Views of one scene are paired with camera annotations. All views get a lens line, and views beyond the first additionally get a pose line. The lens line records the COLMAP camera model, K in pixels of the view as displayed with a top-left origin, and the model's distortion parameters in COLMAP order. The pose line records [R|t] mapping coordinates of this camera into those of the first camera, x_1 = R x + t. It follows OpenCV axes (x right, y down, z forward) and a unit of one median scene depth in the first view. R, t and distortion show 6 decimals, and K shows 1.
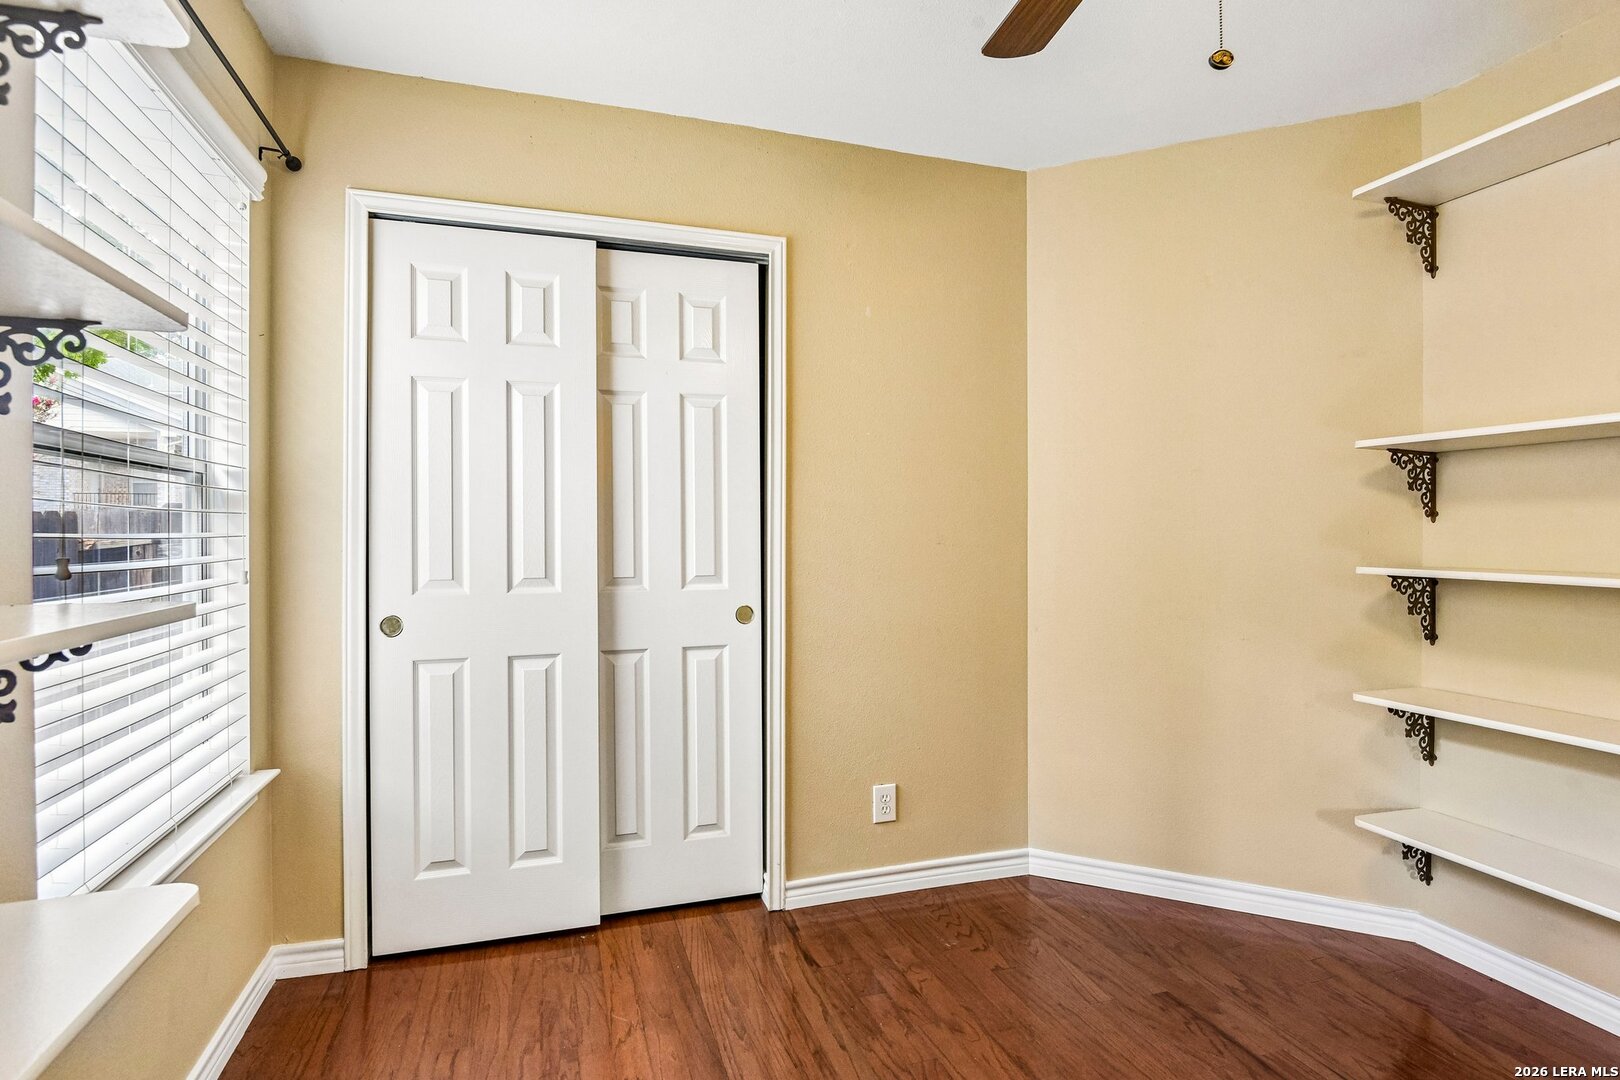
lens RADIAL K [[819.8, 0, 807.0], [0, 819.8, 532.9], [0, 0, 1]] dist [-0.002392, 0.000226]
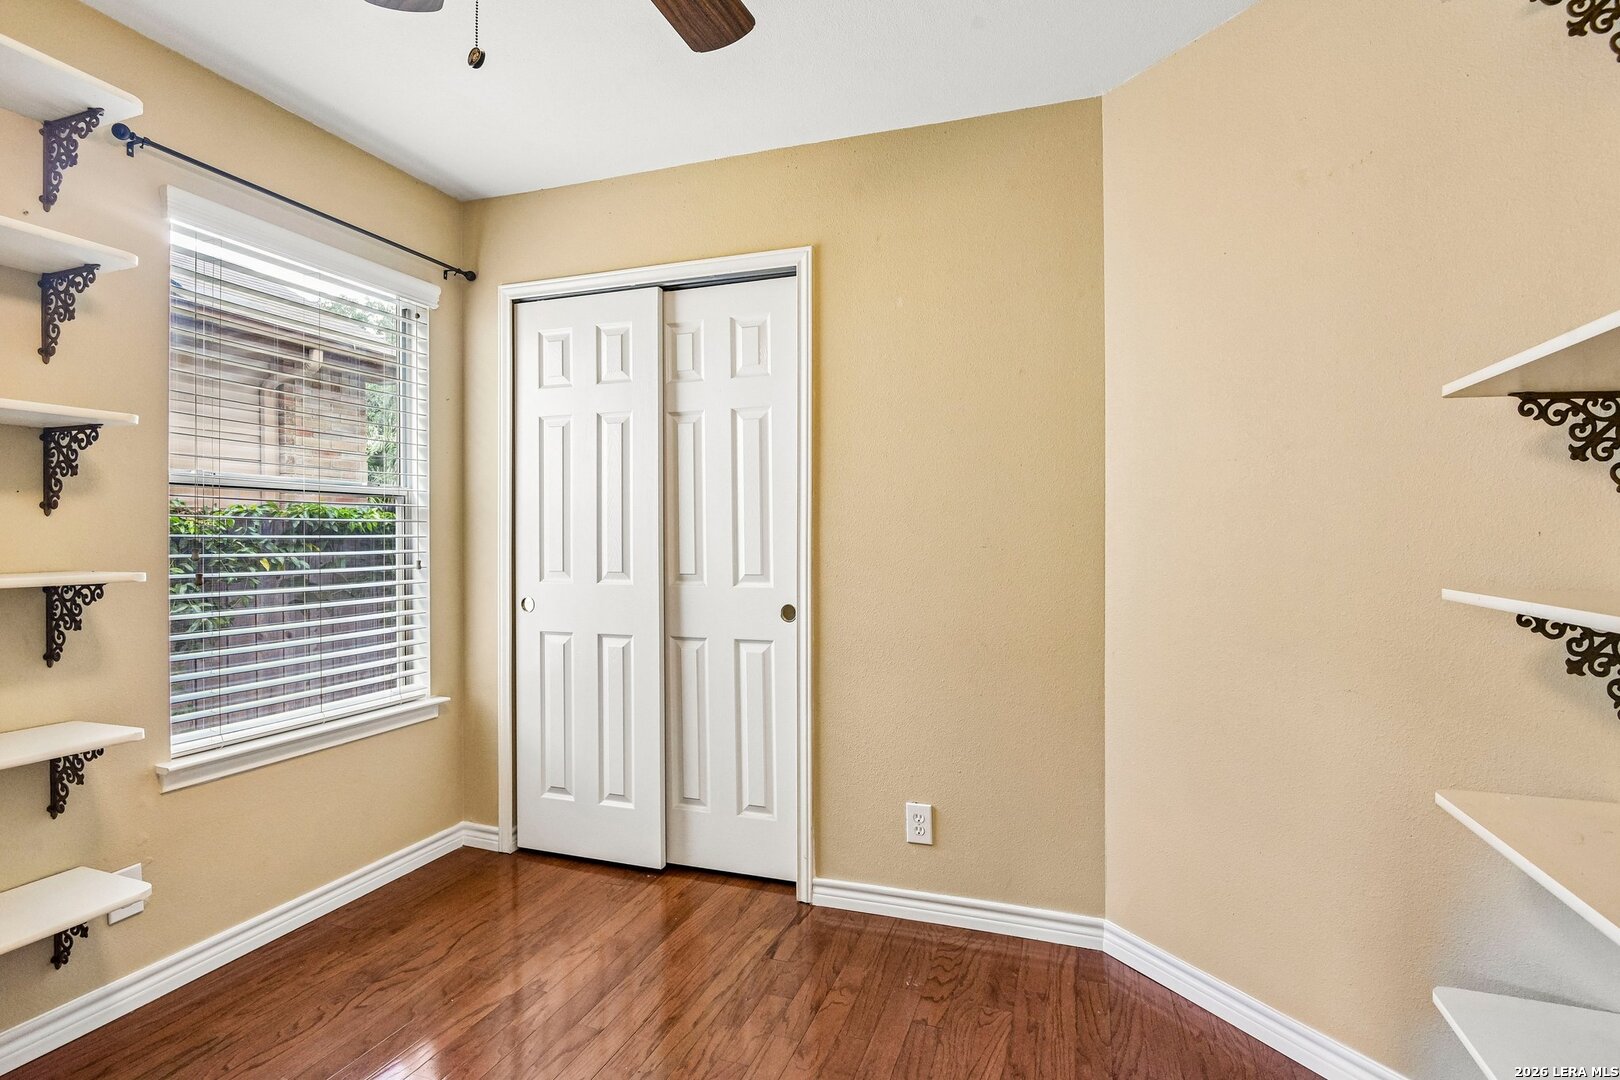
lens RADIAL K [[806.5, 0, 810.0], [0, 806.5, 540.0], [0, 0, 1]] dist [-0.001746, -0.007472]
pose [[0.798159, 0.002923, -0.602440, 0.593613], [-0.003957, 0.999992, -0.000390, 0.006666], [0.602434, 0.002696, 0.798164, 0.201701]]
